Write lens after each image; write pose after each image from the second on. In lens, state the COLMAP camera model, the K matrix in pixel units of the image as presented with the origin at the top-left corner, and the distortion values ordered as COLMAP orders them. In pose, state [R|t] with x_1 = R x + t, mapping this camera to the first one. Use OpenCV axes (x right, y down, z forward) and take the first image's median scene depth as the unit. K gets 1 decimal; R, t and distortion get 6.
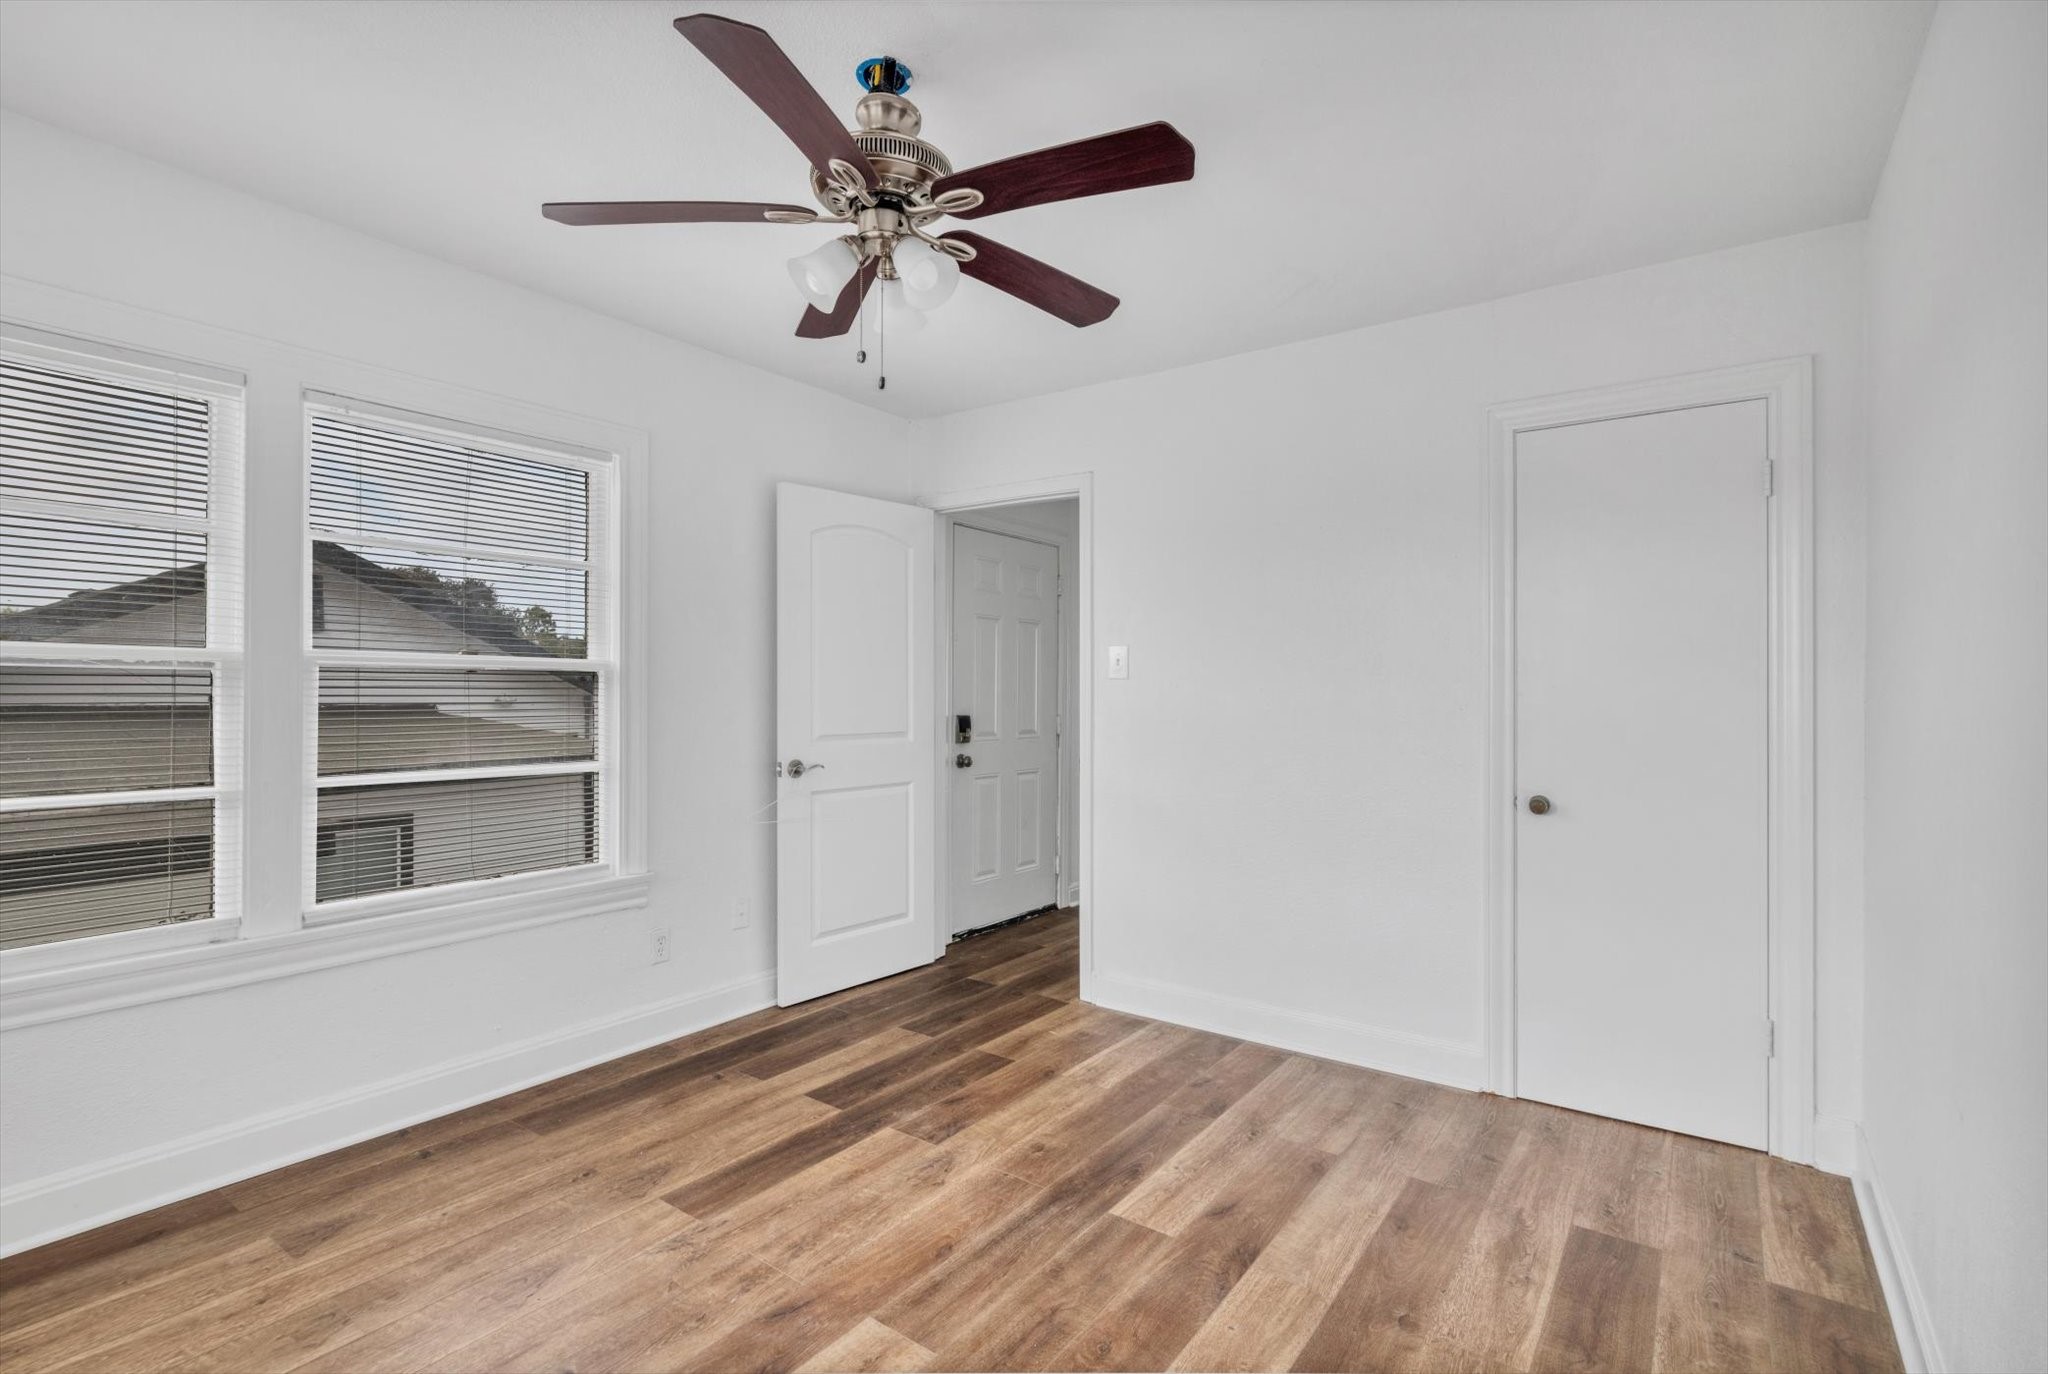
lens RADIAL K [[955.2, 0, 1024.0], [0, 955.2, 687.0], [0, 0, 1]] dist [-0.000523, -0.000003]
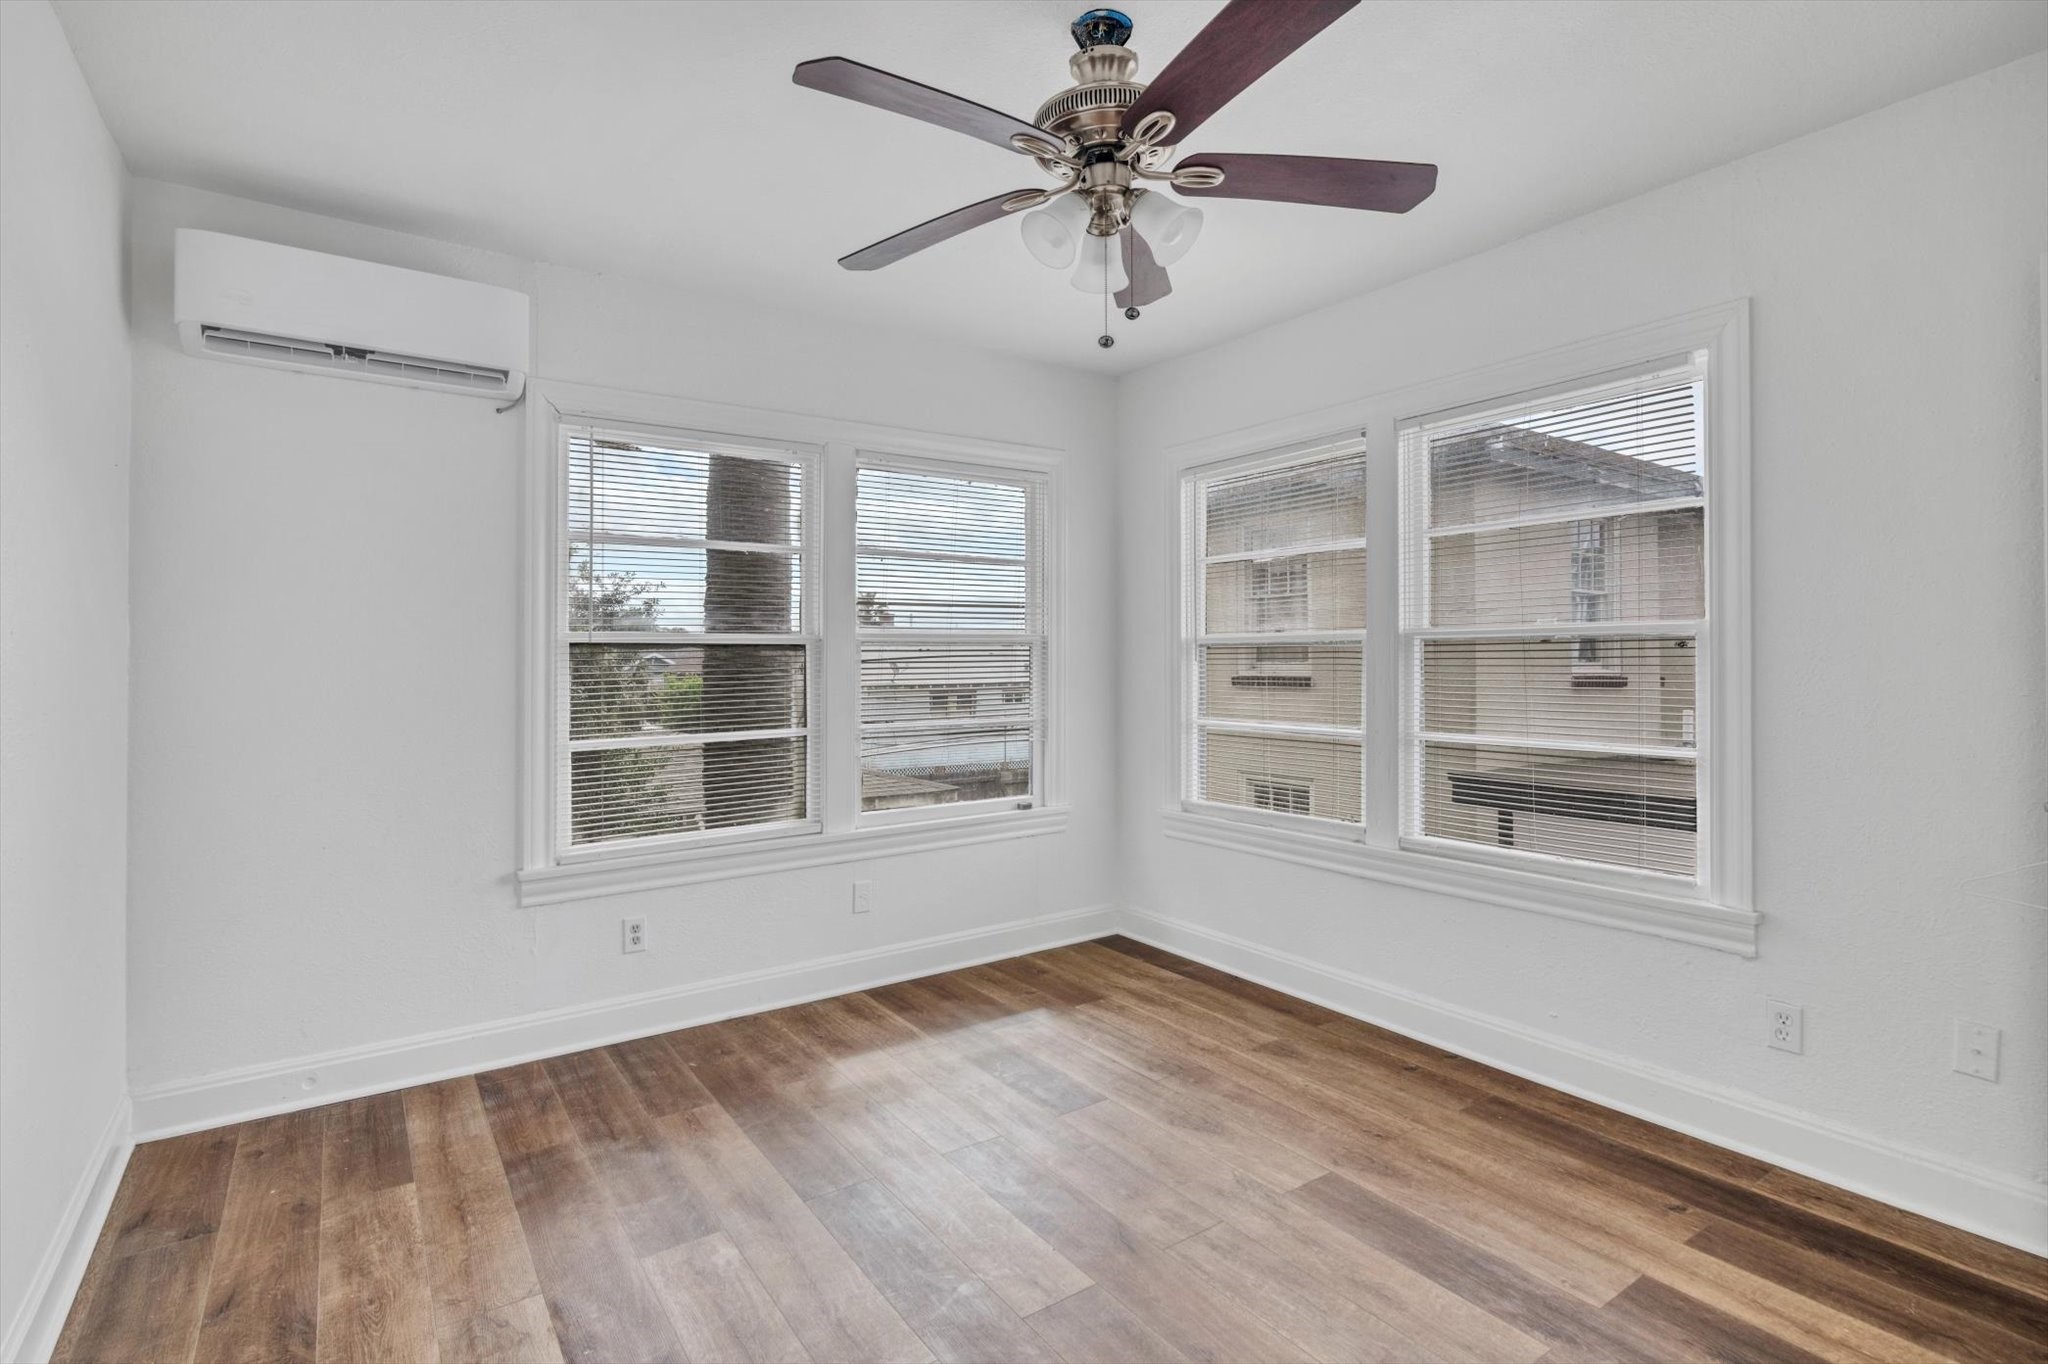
lens RADIAL K [[976.0, 0, 1024.3], [0, 976.0, 662.0], [0, 0, 1]] dist [-0.001099, 0.000079]
pose [[-0.323822, -0.005227, -0.946103, 0.707071], [0.005381, 0.999958, -0.007366, 0.013597], [0.946103, -0.007476, -0.323781, 1.073117]]
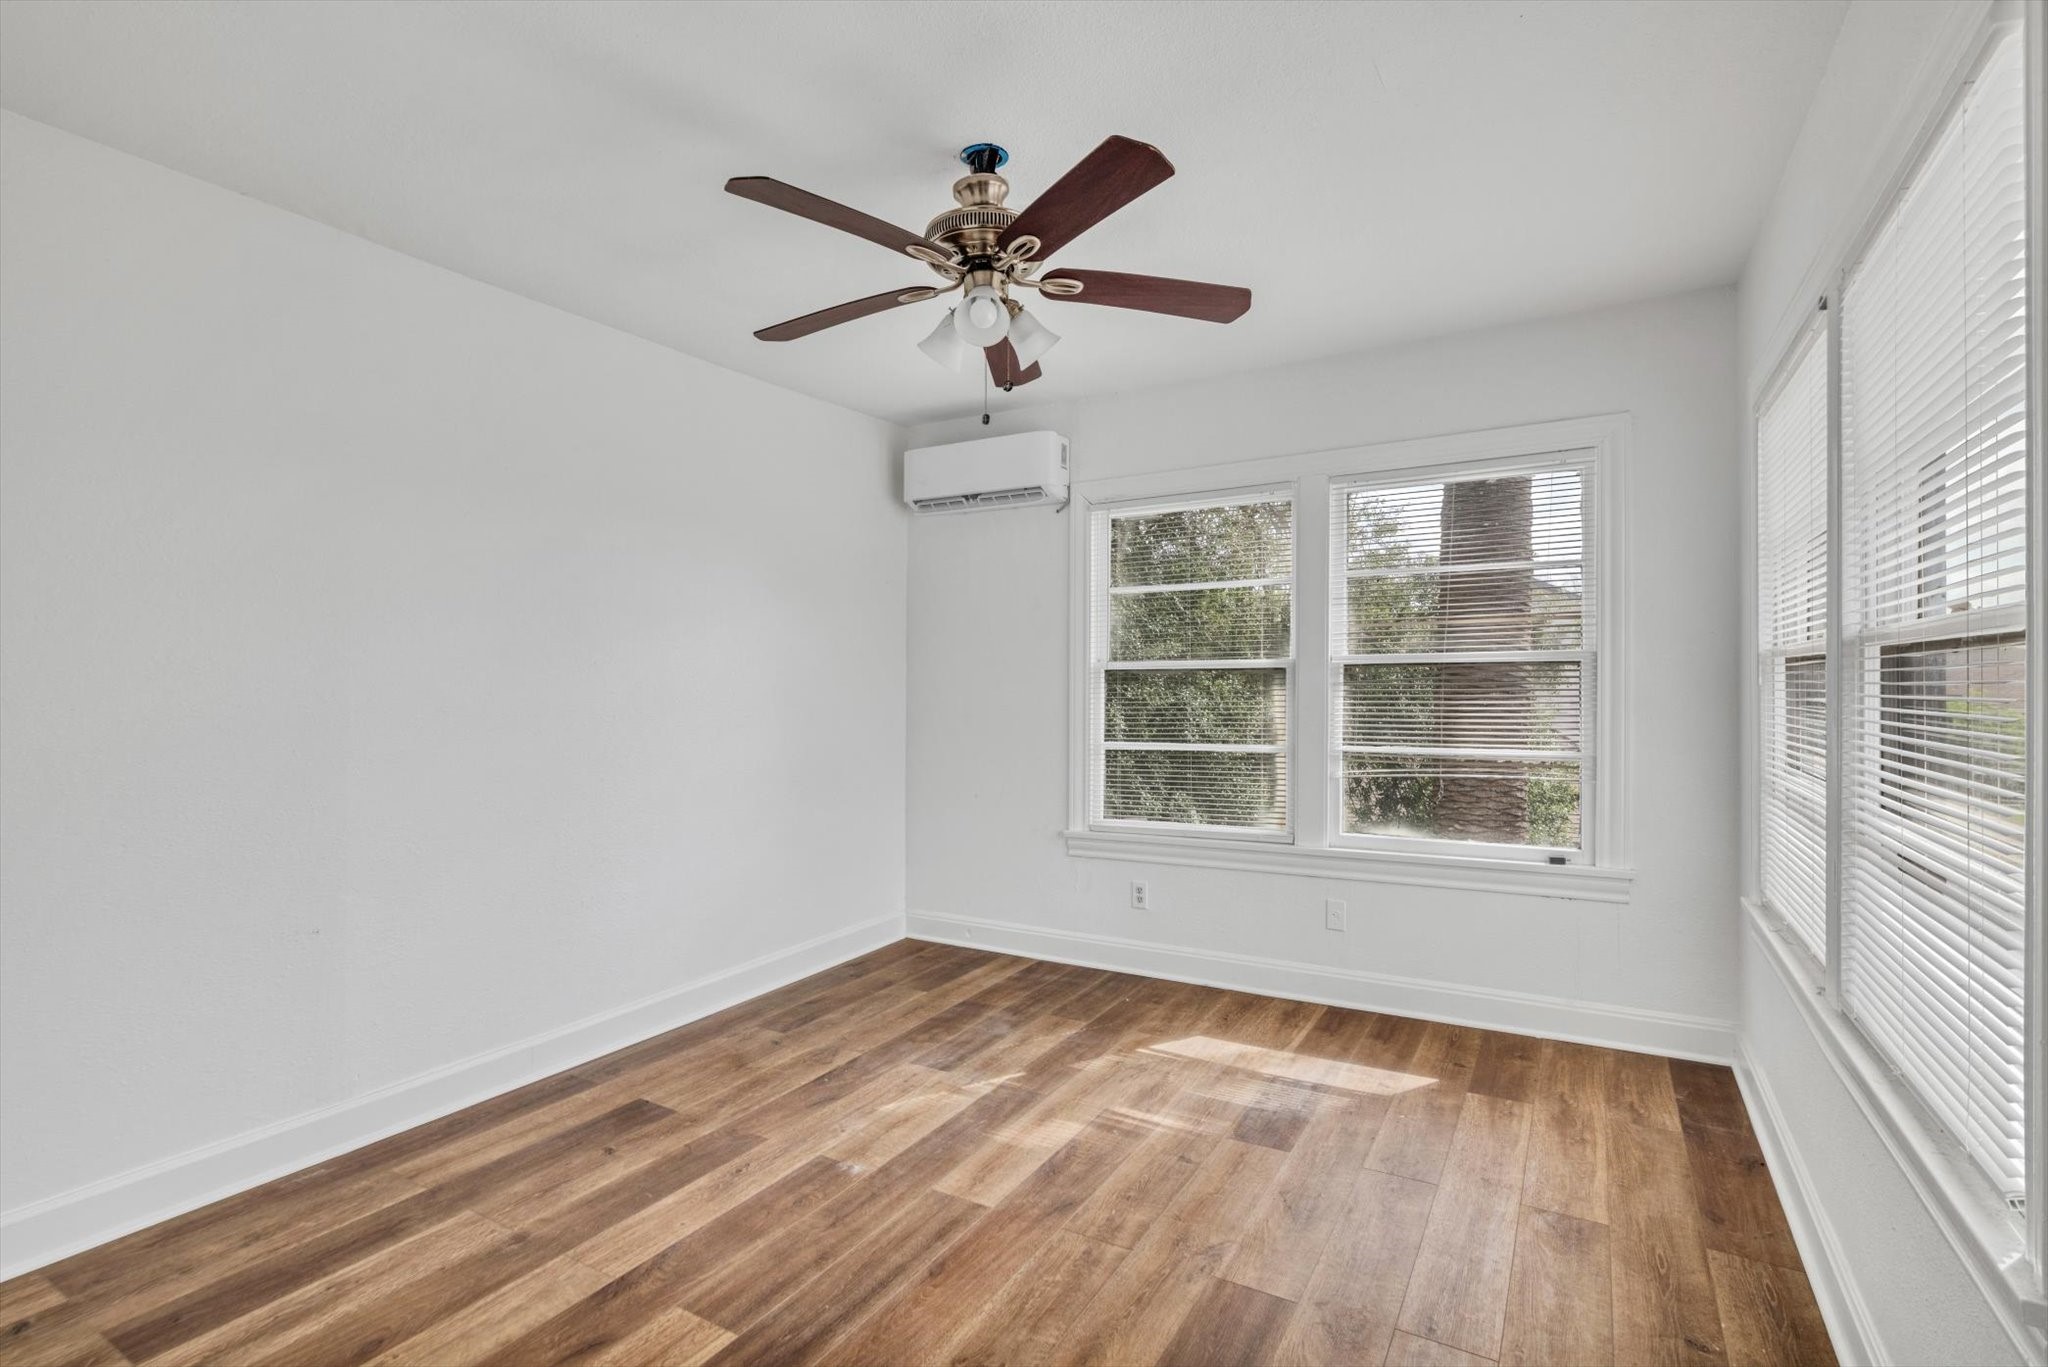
lens RADIAL K [[980.3, 0, 1035.6], [0, 980.3, 679.9], [0, 0, 1]] dist [0.000524, 0.000383]
pose [[-0.994363, -0.002532, -0.105994, -0.072467], [-0.001764, 0.999972, -0.007335, 0.006646], [0.106010, -0.007107, -0.994340, 1.897841]]
